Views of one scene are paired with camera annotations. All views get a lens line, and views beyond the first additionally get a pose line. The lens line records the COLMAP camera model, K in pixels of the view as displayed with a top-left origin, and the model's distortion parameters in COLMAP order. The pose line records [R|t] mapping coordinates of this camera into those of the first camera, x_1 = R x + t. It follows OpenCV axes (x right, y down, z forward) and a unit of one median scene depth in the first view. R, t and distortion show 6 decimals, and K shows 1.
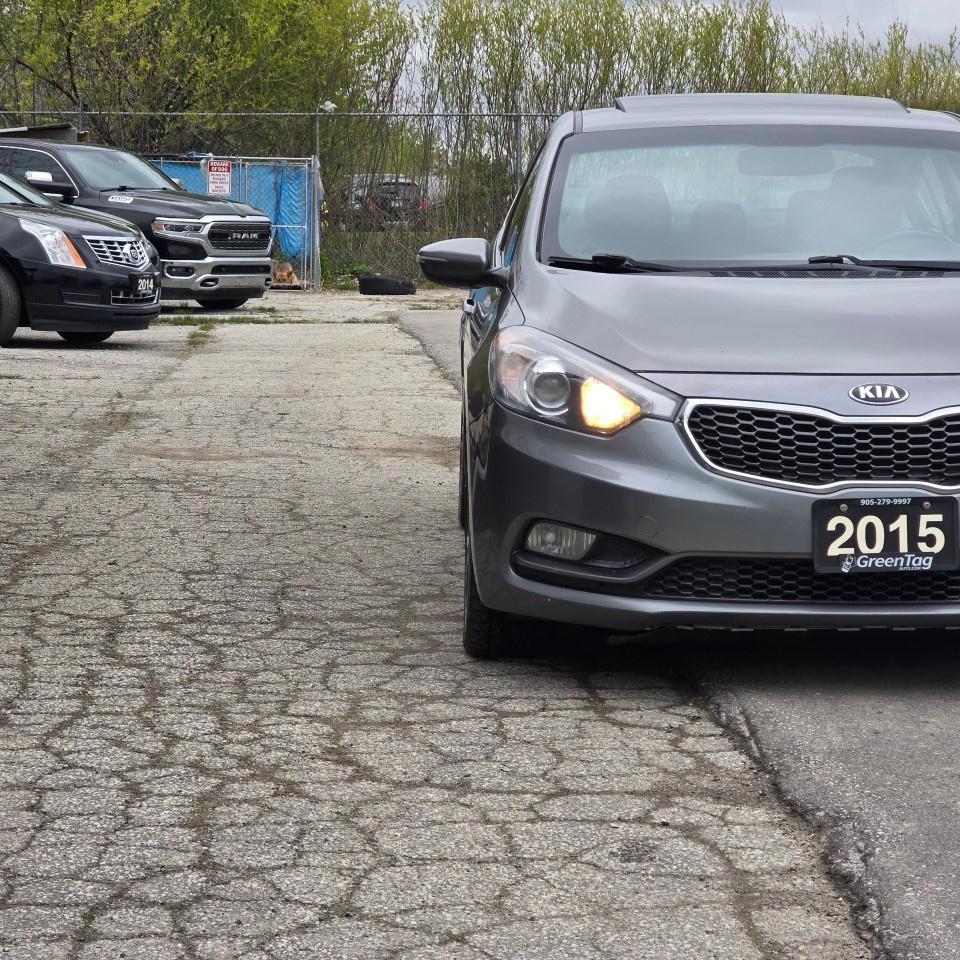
lens RADIAL K [[2640.3, 0, 480.0], [0, 2640.3, 480.0], [0, 0, 1]] dist [-0.654786, 12.948854]
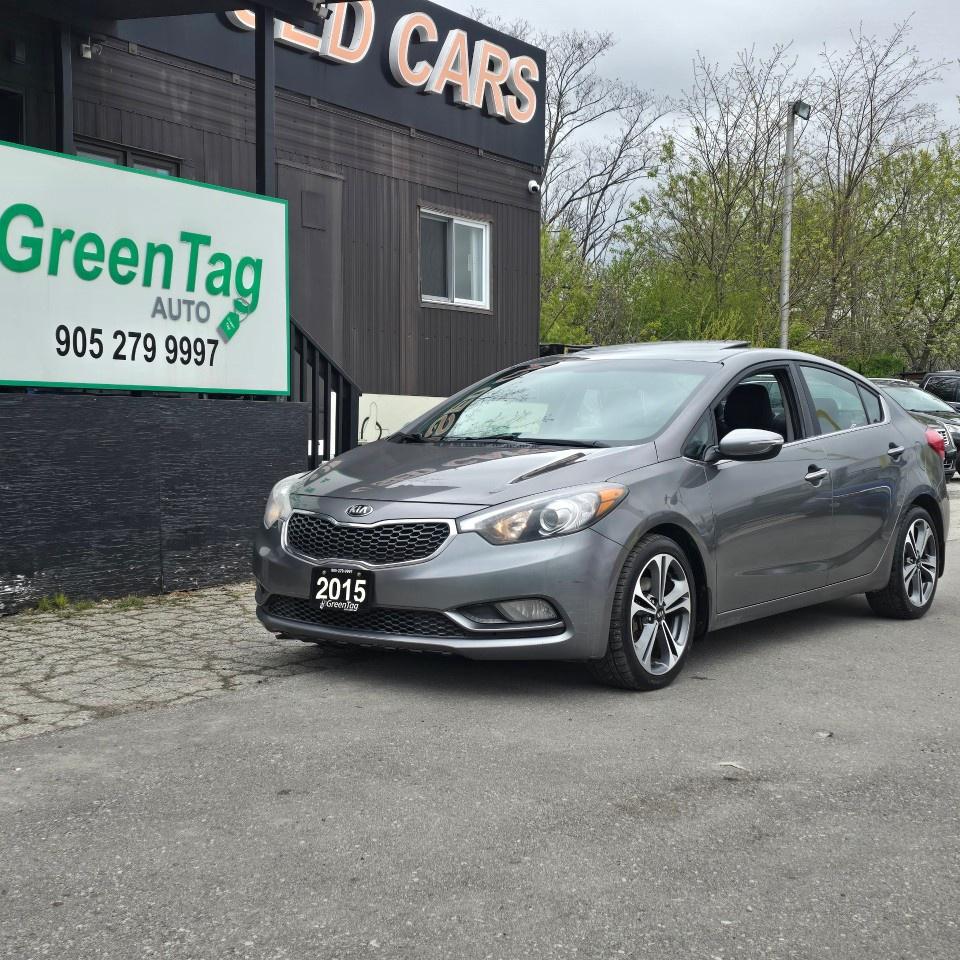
lens RADIAL K [[1450.7, 0, 481.1], [0, 1450.7, 461.8], [0, 0, 1]] dist [0.217103, -0.634968]
pose [[0.786762, 0.025176, -0.616743, 0.824760], [-0.068821, 0.996516, -0.047115, -0.025037], [0.613408, 0.079513, 0.785753, 0.273382]]
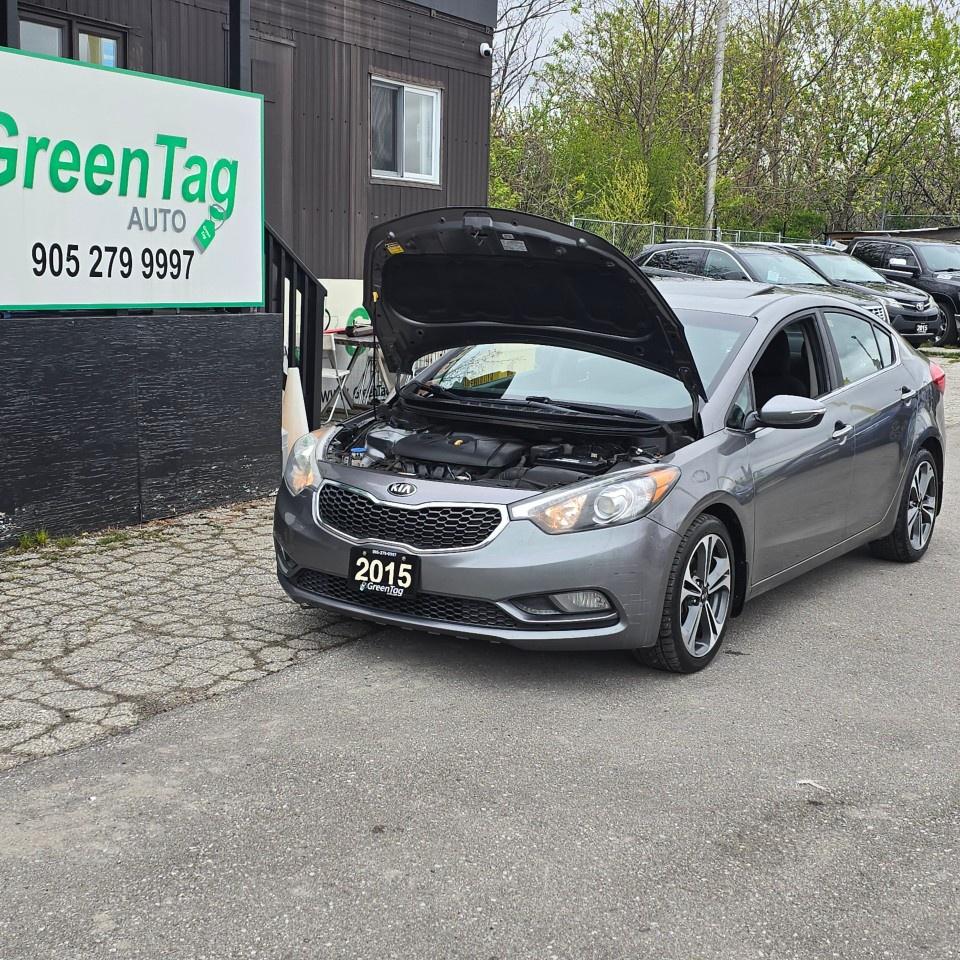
lens RADIAL K [[1489.9, 0, 469.3], [0, 1489.9, 461.6], [0, 0, 1]] dist [0.206365, -0.625903]
pose [[0.826898, 0.107681, -0.551946, 0.720931], [-0.088422, 0.994183, 0.061488, -0.114089], [0.555357, -0.002040, 0.831610, 0.219834]]
